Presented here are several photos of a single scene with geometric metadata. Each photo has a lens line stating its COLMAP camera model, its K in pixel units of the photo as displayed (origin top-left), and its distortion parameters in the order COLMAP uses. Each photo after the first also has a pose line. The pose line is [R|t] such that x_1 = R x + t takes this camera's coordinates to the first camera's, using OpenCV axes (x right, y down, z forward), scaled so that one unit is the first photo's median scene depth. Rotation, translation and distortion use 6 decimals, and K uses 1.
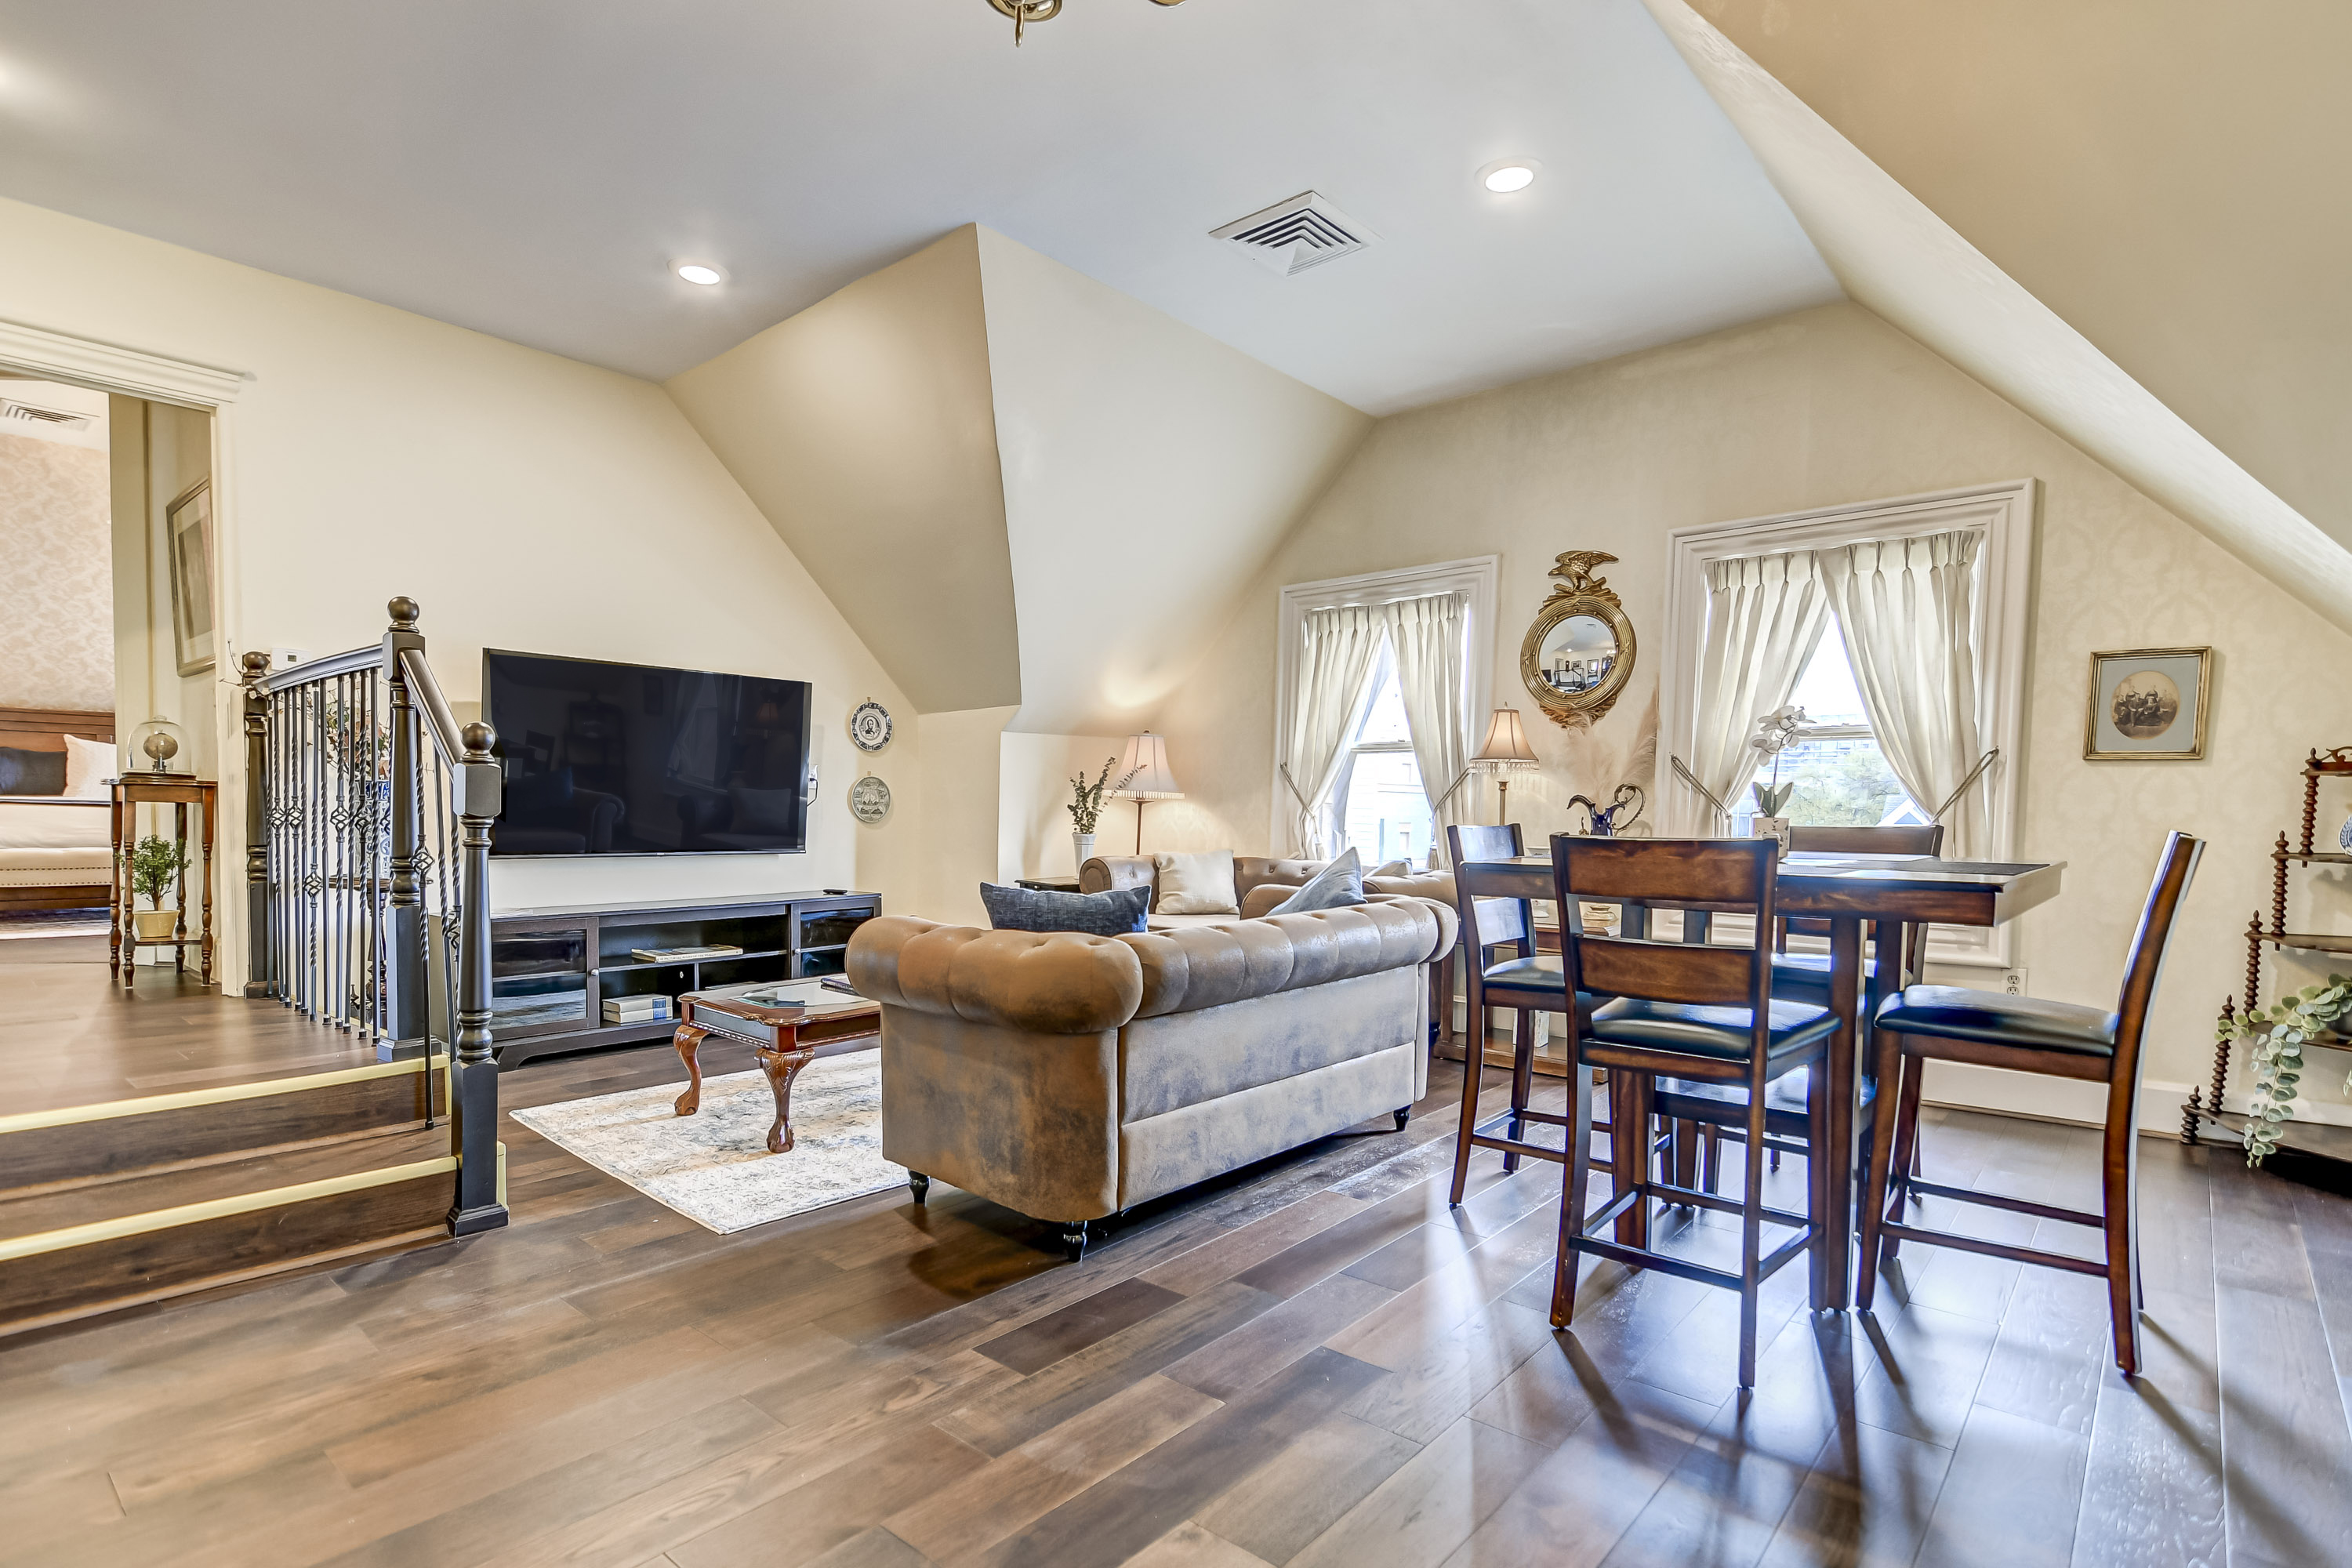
lens RADIAL K [[1149.2, 0, 1163.8], [0, 1149.2, 867.7], [0, 0, 1]] dist [0.009517, -0.009299]
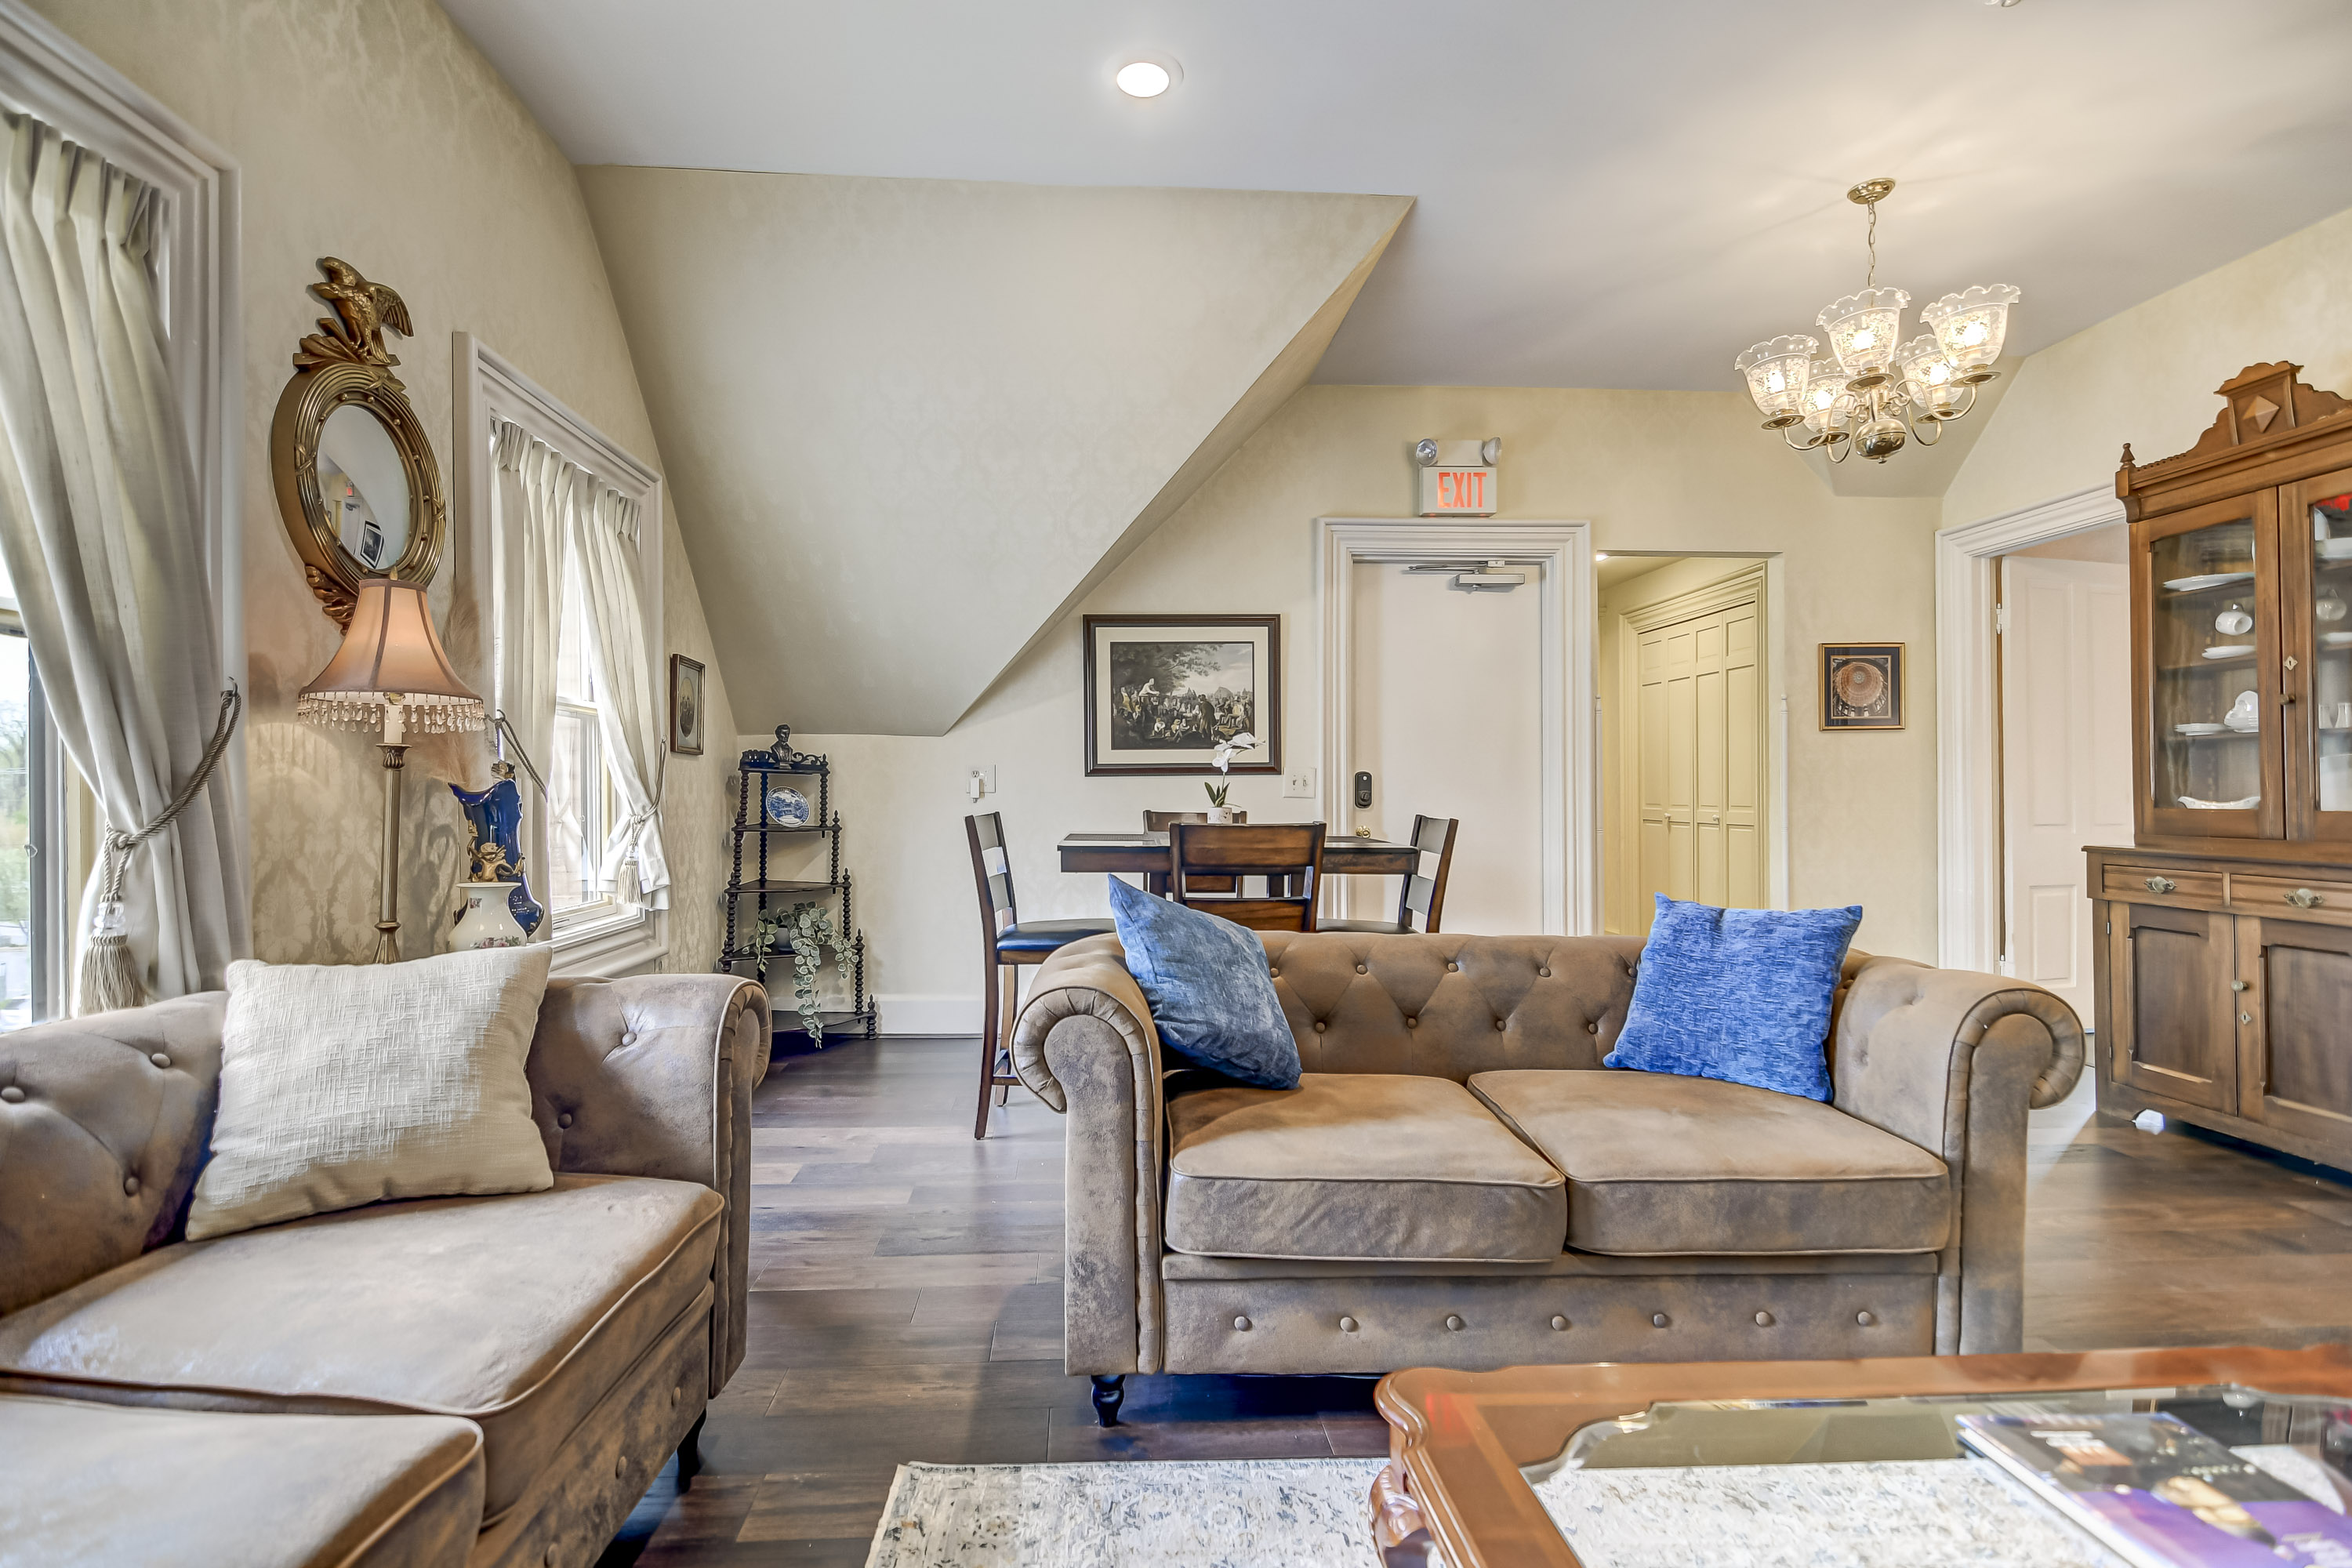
lens RADIAL K [[1149.2, 0, 1178.0], [0, 1149.2, 789.5], [0, 0, 1]] dist [0.009517, -0.009299]
pose [[-0.716497, -0.007604, 0.697548, -0.199144], [0.030125, 0.998670, 0.041830, -0.060065], [-0.696939, 0.050985, -0.715316, 0.981514]]
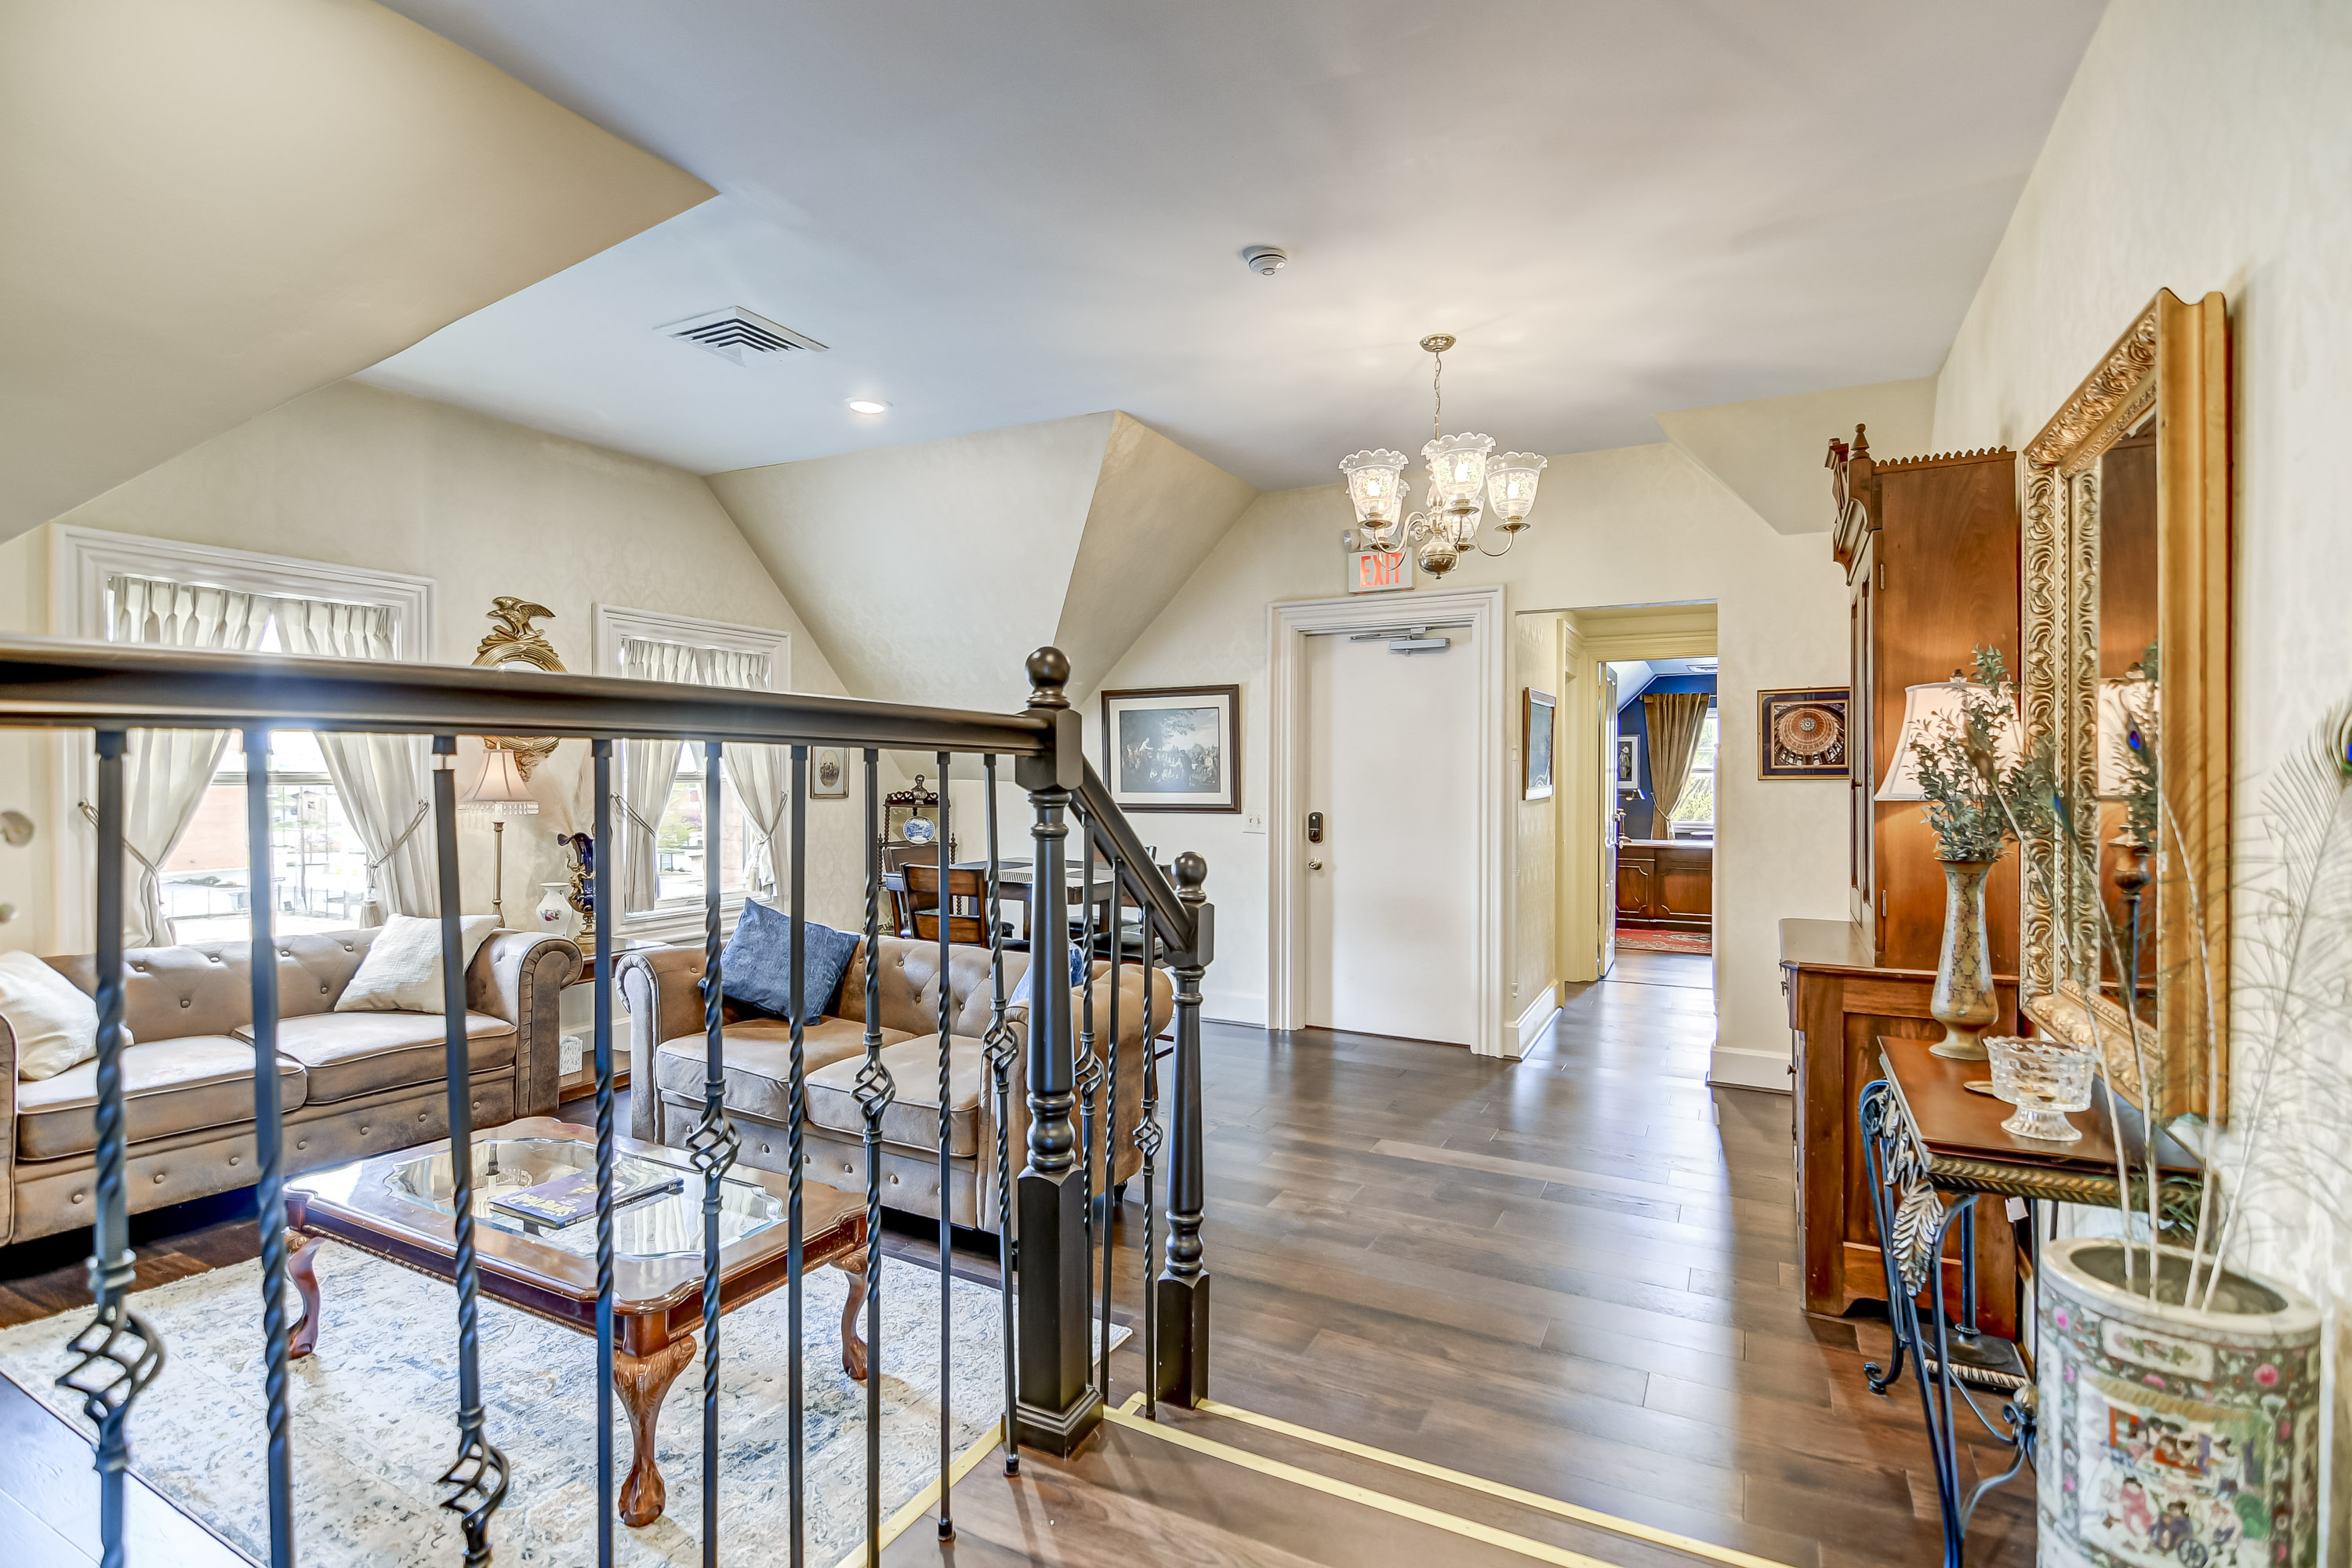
lens RADIAL K [[1149.2, 0, 1172.4], [0, 1149.2, 799.2], [0, 0, 1]] dist [0.009517, -0.009299]
pose [[-0.246675, -0.035640, 0.968443, -0.708856], [0.043636, 0.997901, 0.047839, -0.103051], [-0.968115, 0.054060, -0.244602, 0.605421]]
